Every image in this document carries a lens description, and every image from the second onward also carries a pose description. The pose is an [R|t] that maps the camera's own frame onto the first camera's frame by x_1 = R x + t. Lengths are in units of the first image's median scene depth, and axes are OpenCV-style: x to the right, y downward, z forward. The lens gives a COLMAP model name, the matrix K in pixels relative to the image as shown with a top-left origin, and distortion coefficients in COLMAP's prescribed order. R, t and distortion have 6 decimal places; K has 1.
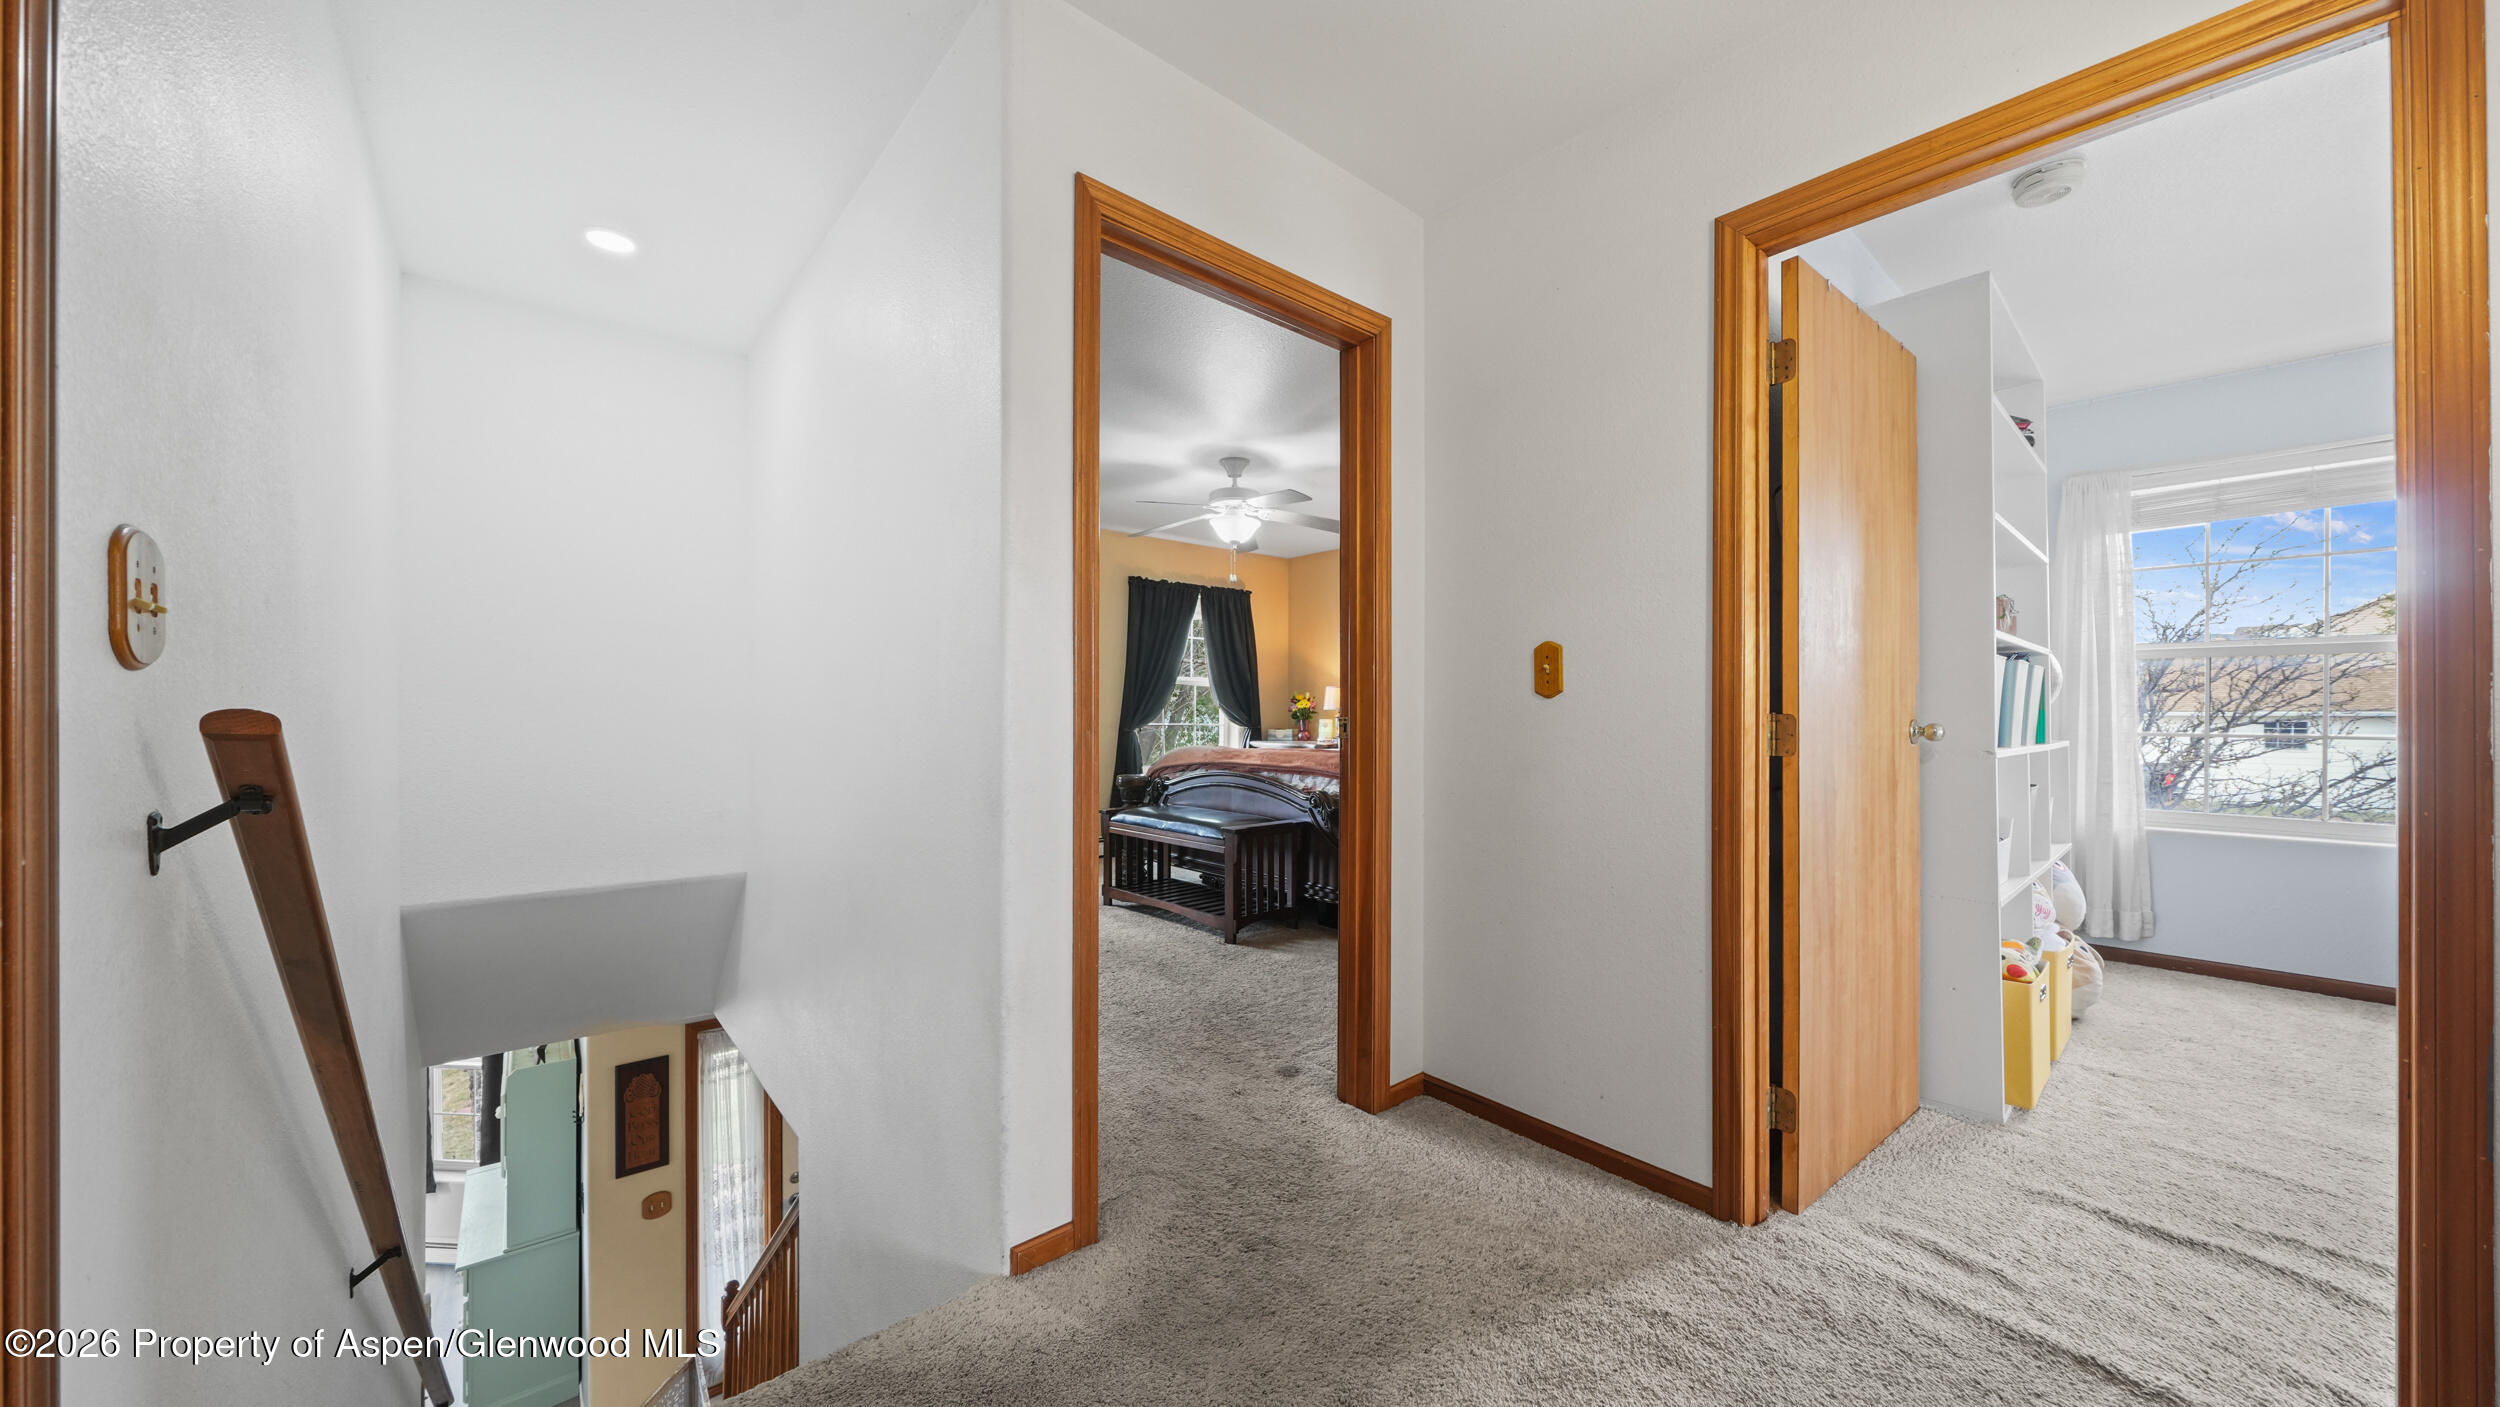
lens RADIAL K [[844.9, 0, 1250.1], [0, 844.9, 710.5], [0, 0, 1]] dist [-0.003250, -0.000026]
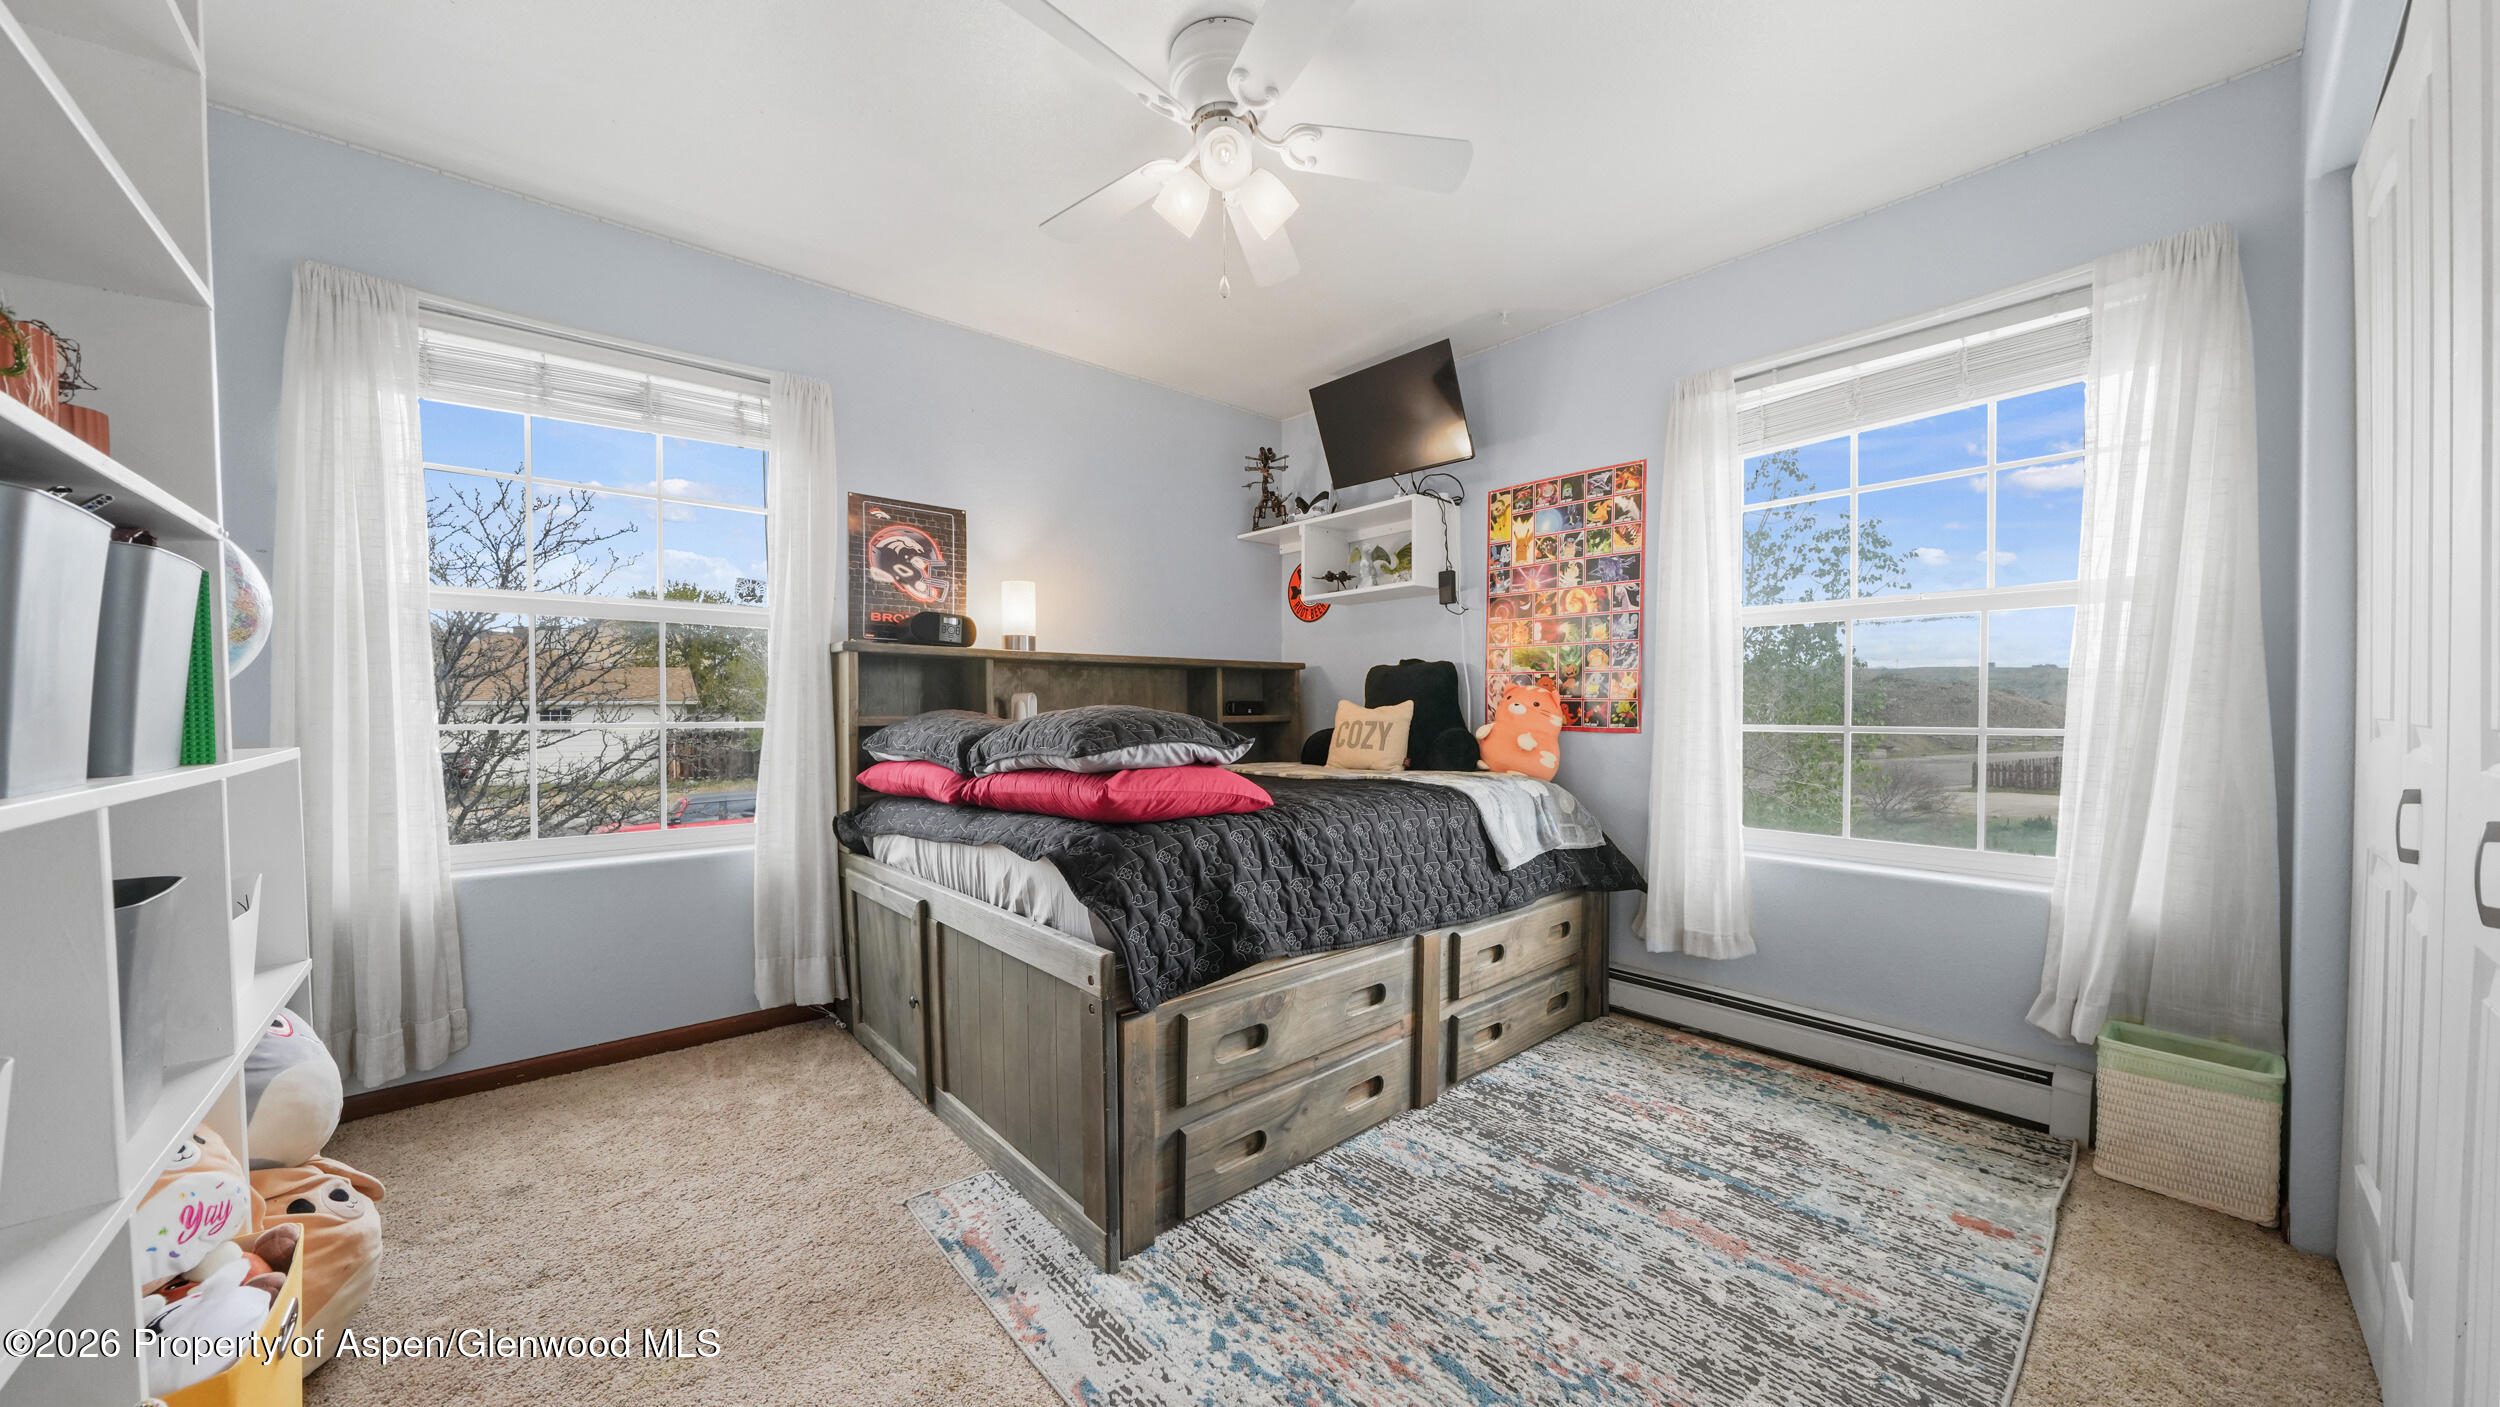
lens RADIAL K [[844.9, 0, 1250.1], [0, 844.9, 710.5], [0, 0, 1]] dist [-0.003250, -0.000026]
pose [[-0.012003, -0.016903, 0.999785, 0.409227], [0.007623, 0.999827, 0.016995, 0.008895], [-0.999899, 0.007825, -0.011872, 0.390535]]
